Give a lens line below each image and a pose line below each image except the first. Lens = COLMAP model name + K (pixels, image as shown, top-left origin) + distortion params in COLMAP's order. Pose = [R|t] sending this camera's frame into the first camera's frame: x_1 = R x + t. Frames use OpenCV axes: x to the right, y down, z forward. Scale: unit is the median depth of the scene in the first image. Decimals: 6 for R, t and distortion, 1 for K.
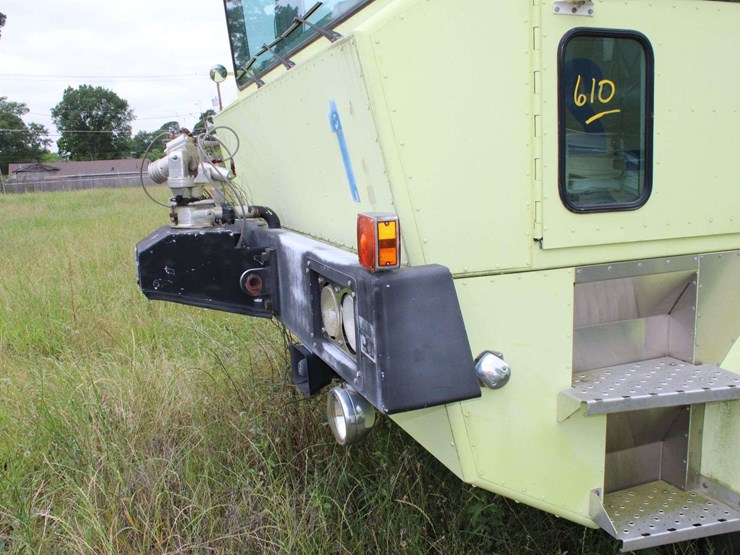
lens RADIAL K [[694.9, 0, 370.0], [0, 694.9, 277.5], [0, 0, 1]] dist [-0.165069, 0.143911]
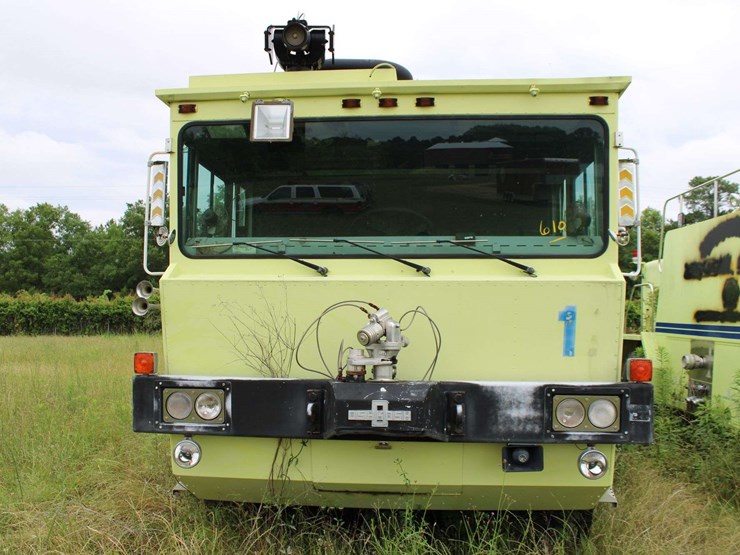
lens RADIAL K [[694.9, 0, 370.0], [0, 694.9, 277.5], [0, 0, 1]] dist [-0.165069, 0.143911]
pose [[0.409964, 0.099659, 0.906641, -2.057850], [0.123079, 0.978877, -0.163253, -0.080615], [-0.903759, 0.178517, 0.389038, 0.714642]]
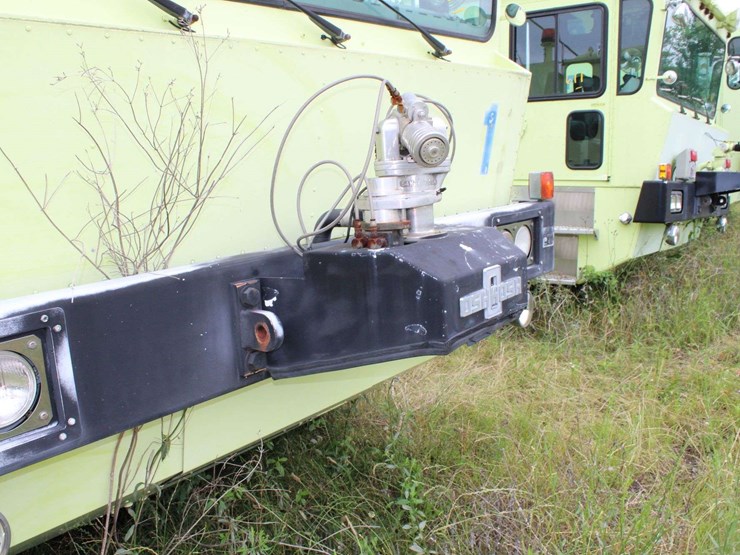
lens RADIAL K [[694.9, 0, 370.0], [0, 694.9, 277.5], [0, 0, 1]] dist [-0.165069, 0.143911]
pose [[-0.518256, -0.084526, 0.851038, -1.155173], [0.210340, 0.951940, 0.222639, -0.277345], [-0.828956, 0.294391, -0.475569, 1.962982]]
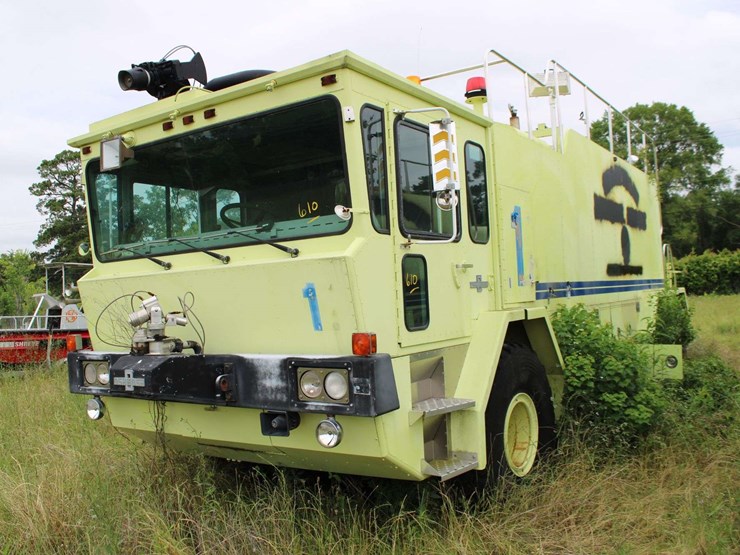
lens RADIAL K [[694.9, 0, 370.0], [0, 694.9, 277.5], [0, 0, 1]] dist [-0.165069, 0.143911]
pose [[0.802587, 0.014593, 0.596357, -1.145919], [0.115405, 0.977017, -0.179222, 0.126455], [-0.585266, 0.212664, 0.782457, -0.758849]]
